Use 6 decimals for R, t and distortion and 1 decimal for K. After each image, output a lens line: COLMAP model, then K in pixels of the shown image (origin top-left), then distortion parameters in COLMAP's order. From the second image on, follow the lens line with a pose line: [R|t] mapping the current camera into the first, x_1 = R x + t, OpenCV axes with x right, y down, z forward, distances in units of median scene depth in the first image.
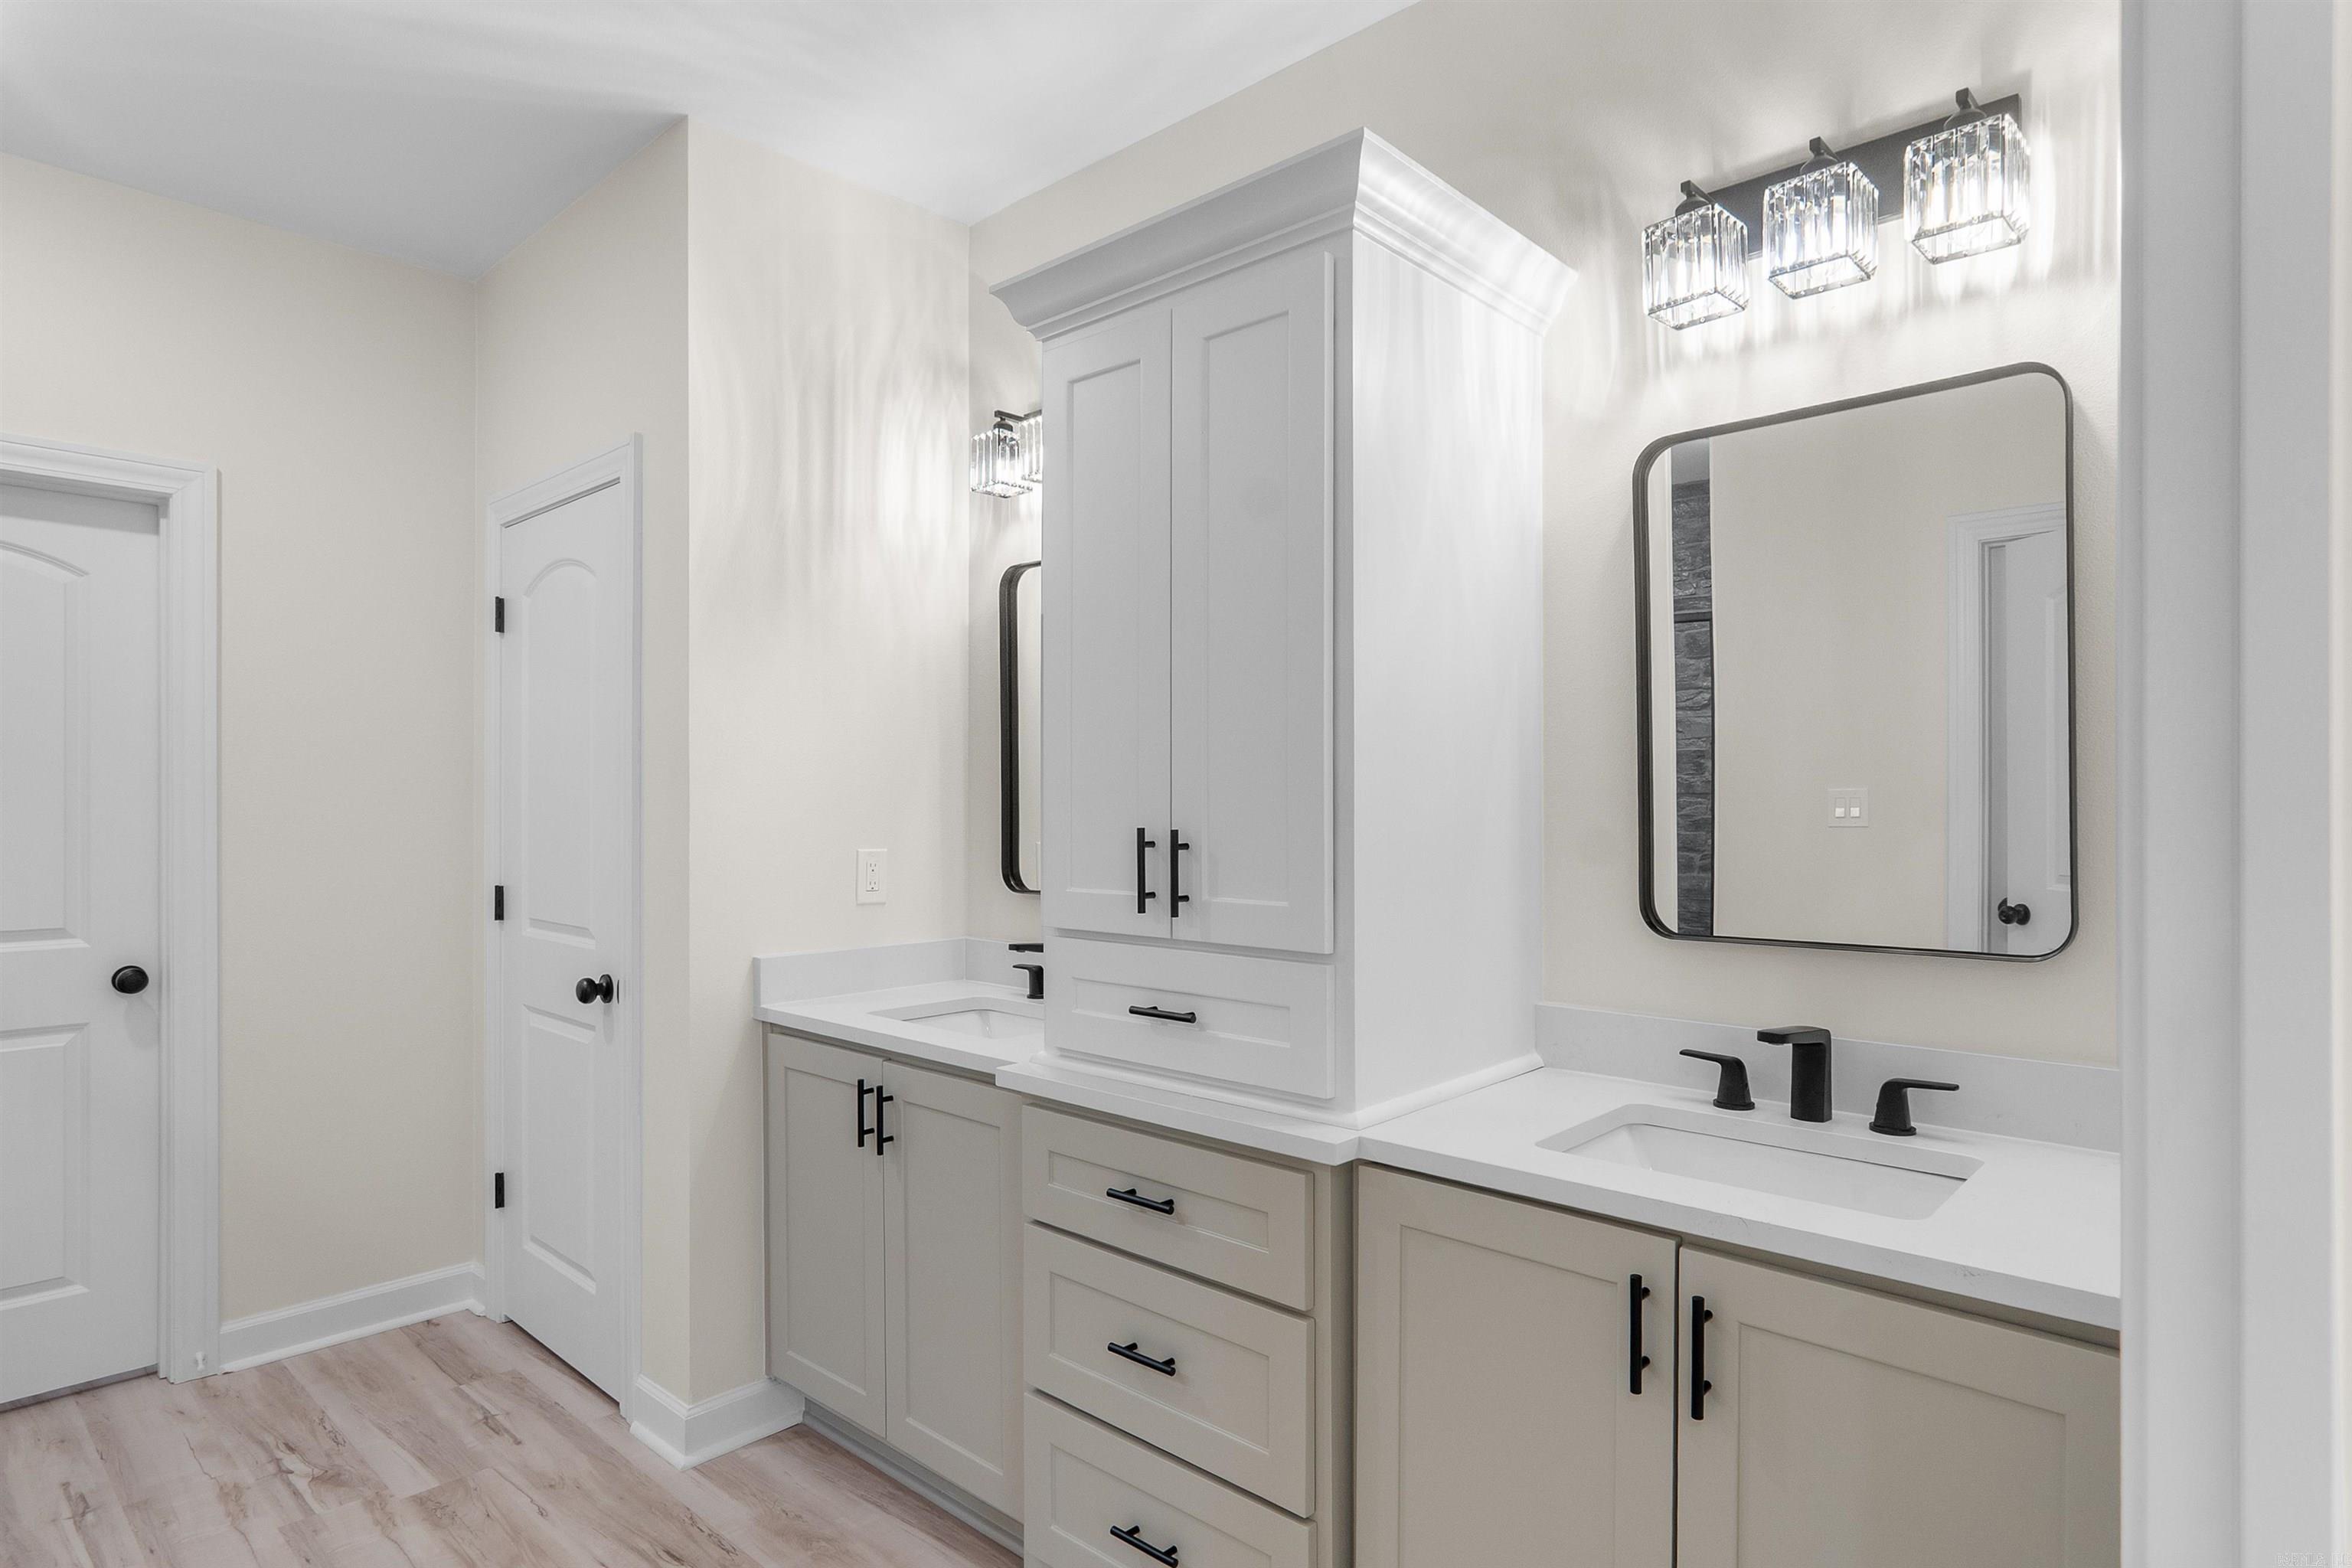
lens RADIAL K [[1262.5, 0, 1209.9], [0, 1262.5, 789.0], [0, 0, 1]] dist [-0.027519, 0.009960]
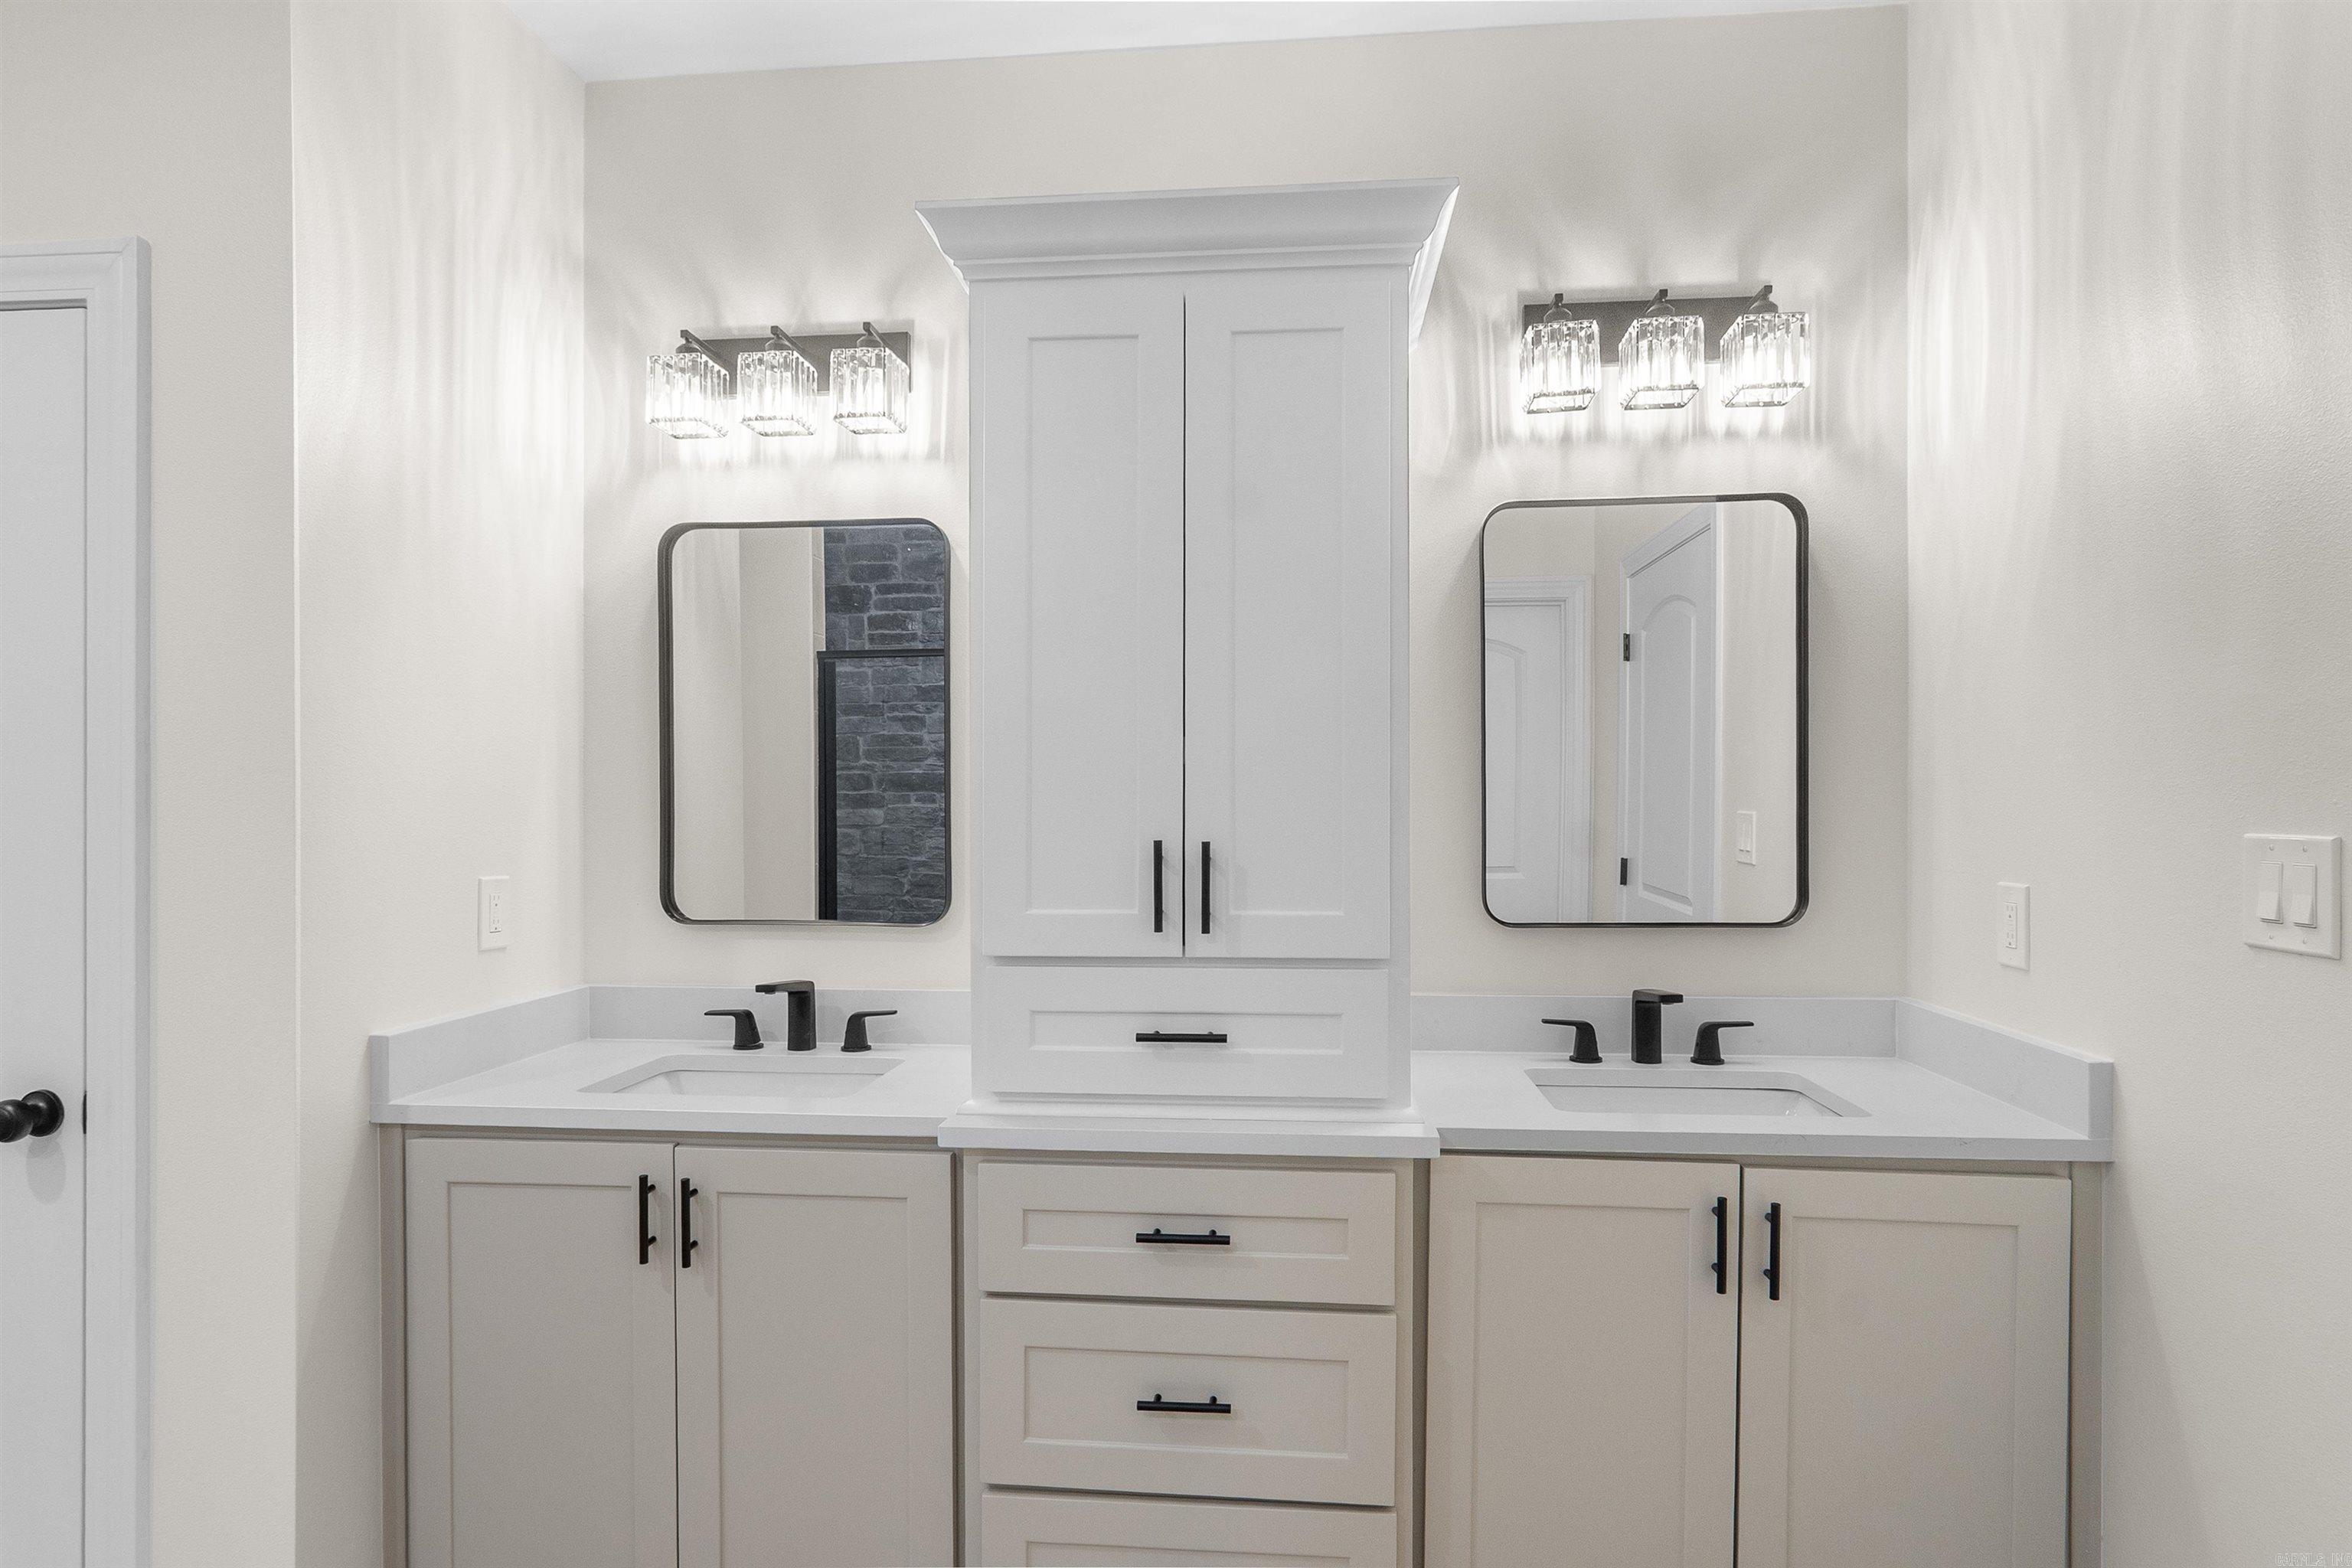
lens RADIAL K [[1262.5, 0, 1172.6], [0, 1262.5, 804.4], [0, 0, 1]] dist [-0.027519, 0.009960]
pose [[0.798241, 0.003319, 0.602329, -0.486019], [-0.005391, 0.999984, 0.001634, 0.002132], [-0.602314, -0.004552, 0.798246, 0.200657]]
